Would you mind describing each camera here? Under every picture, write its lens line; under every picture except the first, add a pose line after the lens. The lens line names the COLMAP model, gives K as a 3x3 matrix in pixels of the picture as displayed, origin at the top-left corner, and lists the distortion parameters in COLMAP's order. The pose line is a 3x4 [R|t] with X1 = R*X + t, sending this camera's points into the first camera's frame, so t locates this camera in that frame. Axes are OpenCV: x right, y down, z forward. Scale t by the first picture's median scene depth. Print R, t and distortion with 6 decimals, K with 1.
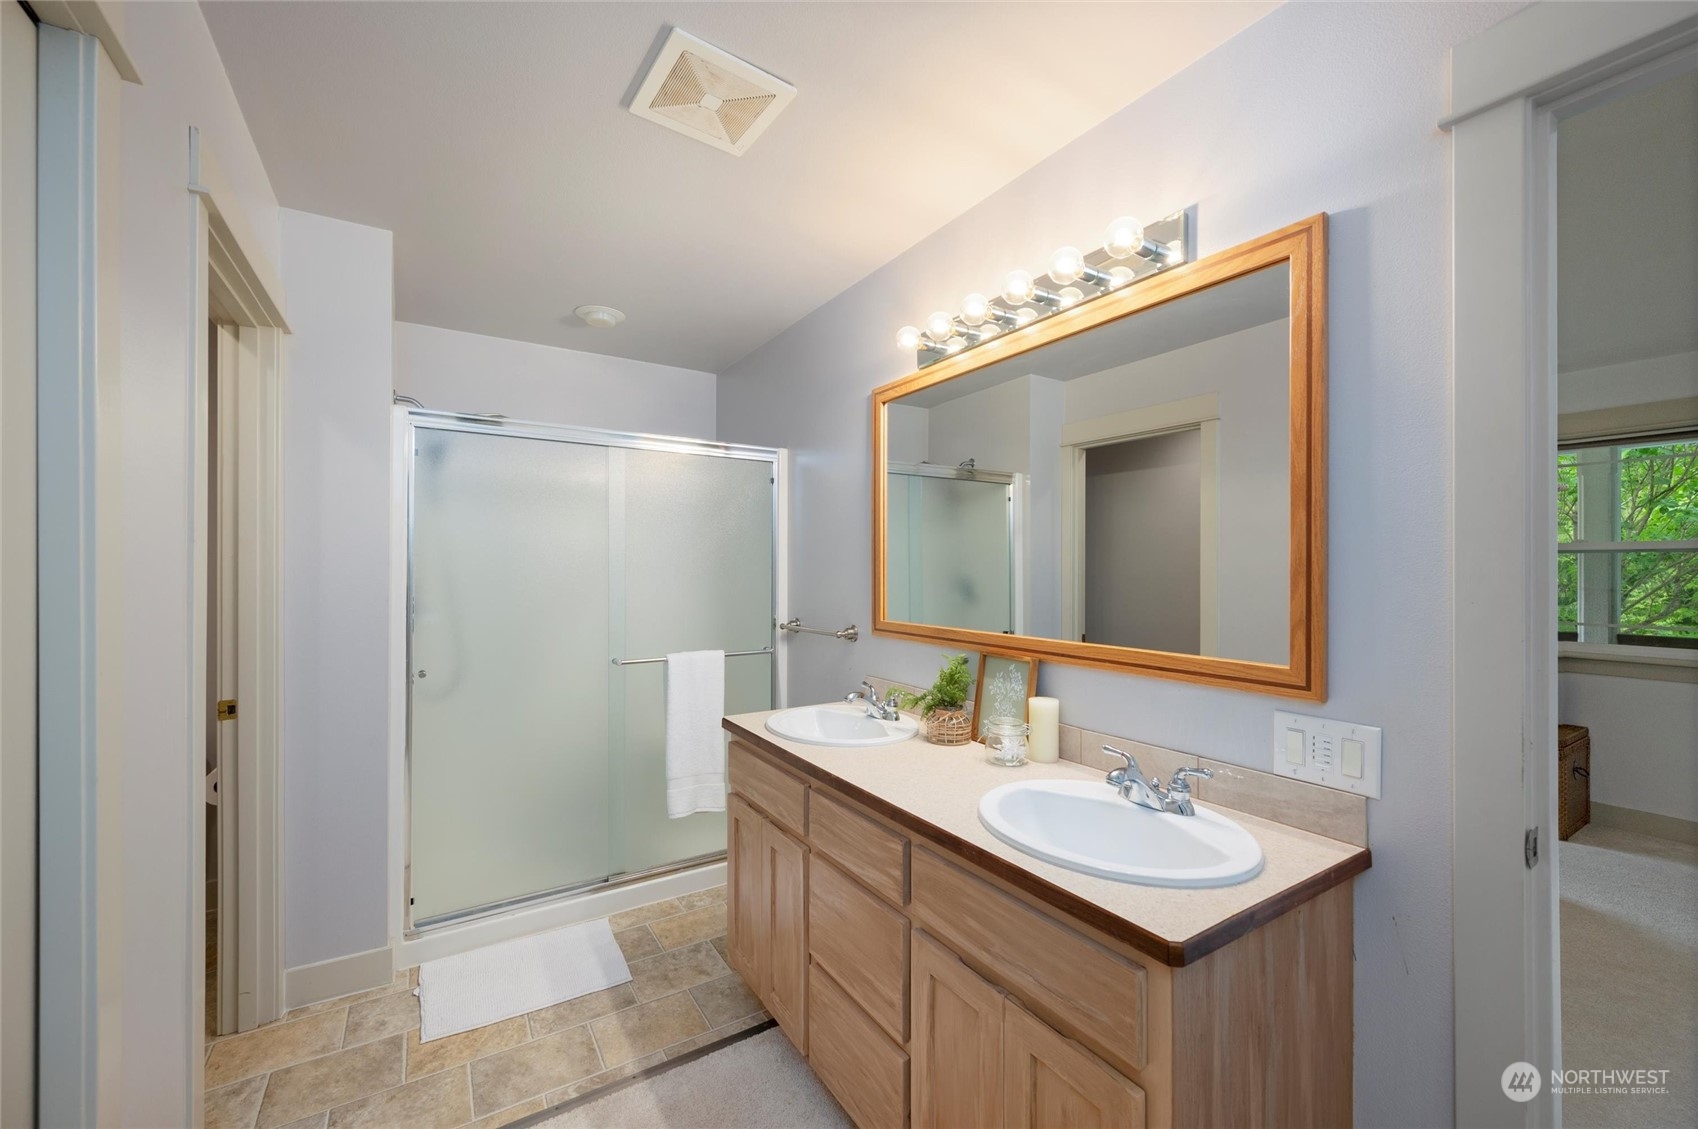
lens RADIAL K [[672.9, 0, 845.9], [0, 672.9, 574.1], [0, 0, 1]] dist [0.000307, 0.000116]
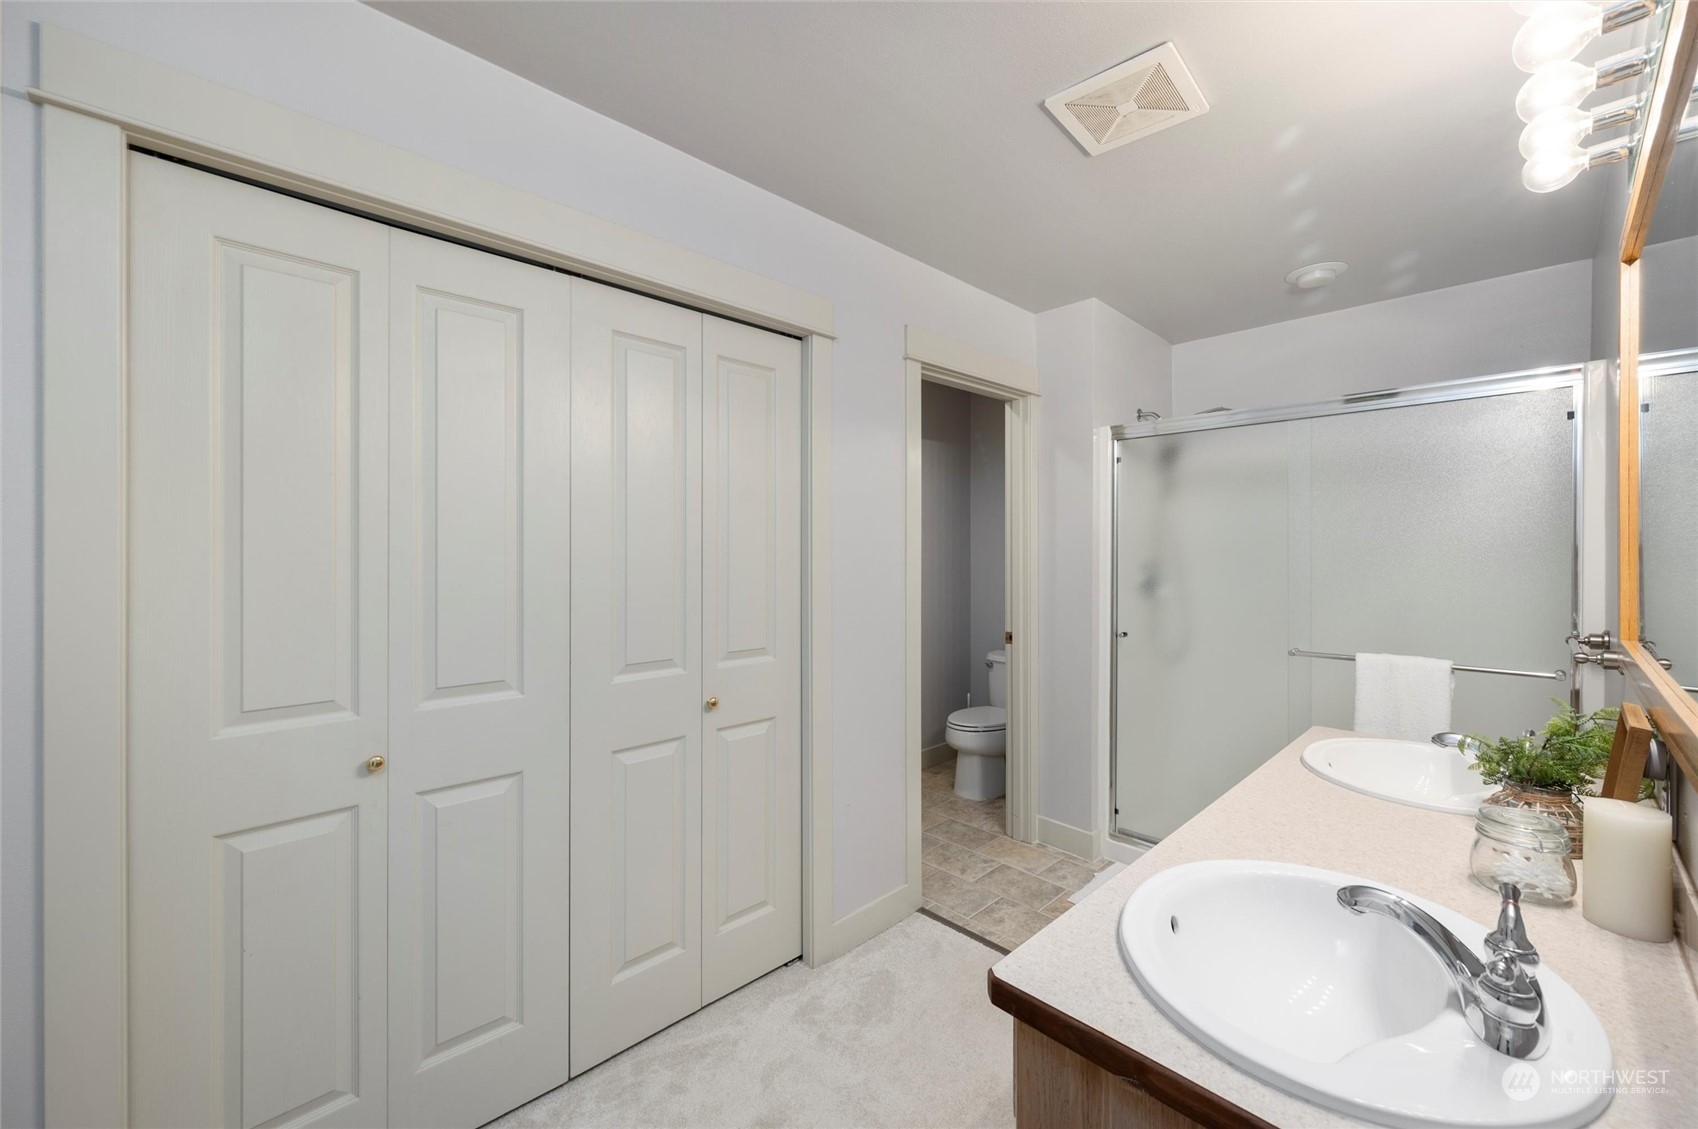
lens RADIAL K [[669.2, 0, 849.0], [0, 669.2, 564.5], [0, 0, 1]] dist [-0.000136, 0.000074]
pose [[0.204962, 0.018090, -0.978603, 0.587574], [-0.008641, 0.999824, 0.016672, -0.000449], [0.978732, 0.005039, 0.205083, 0.285524]]
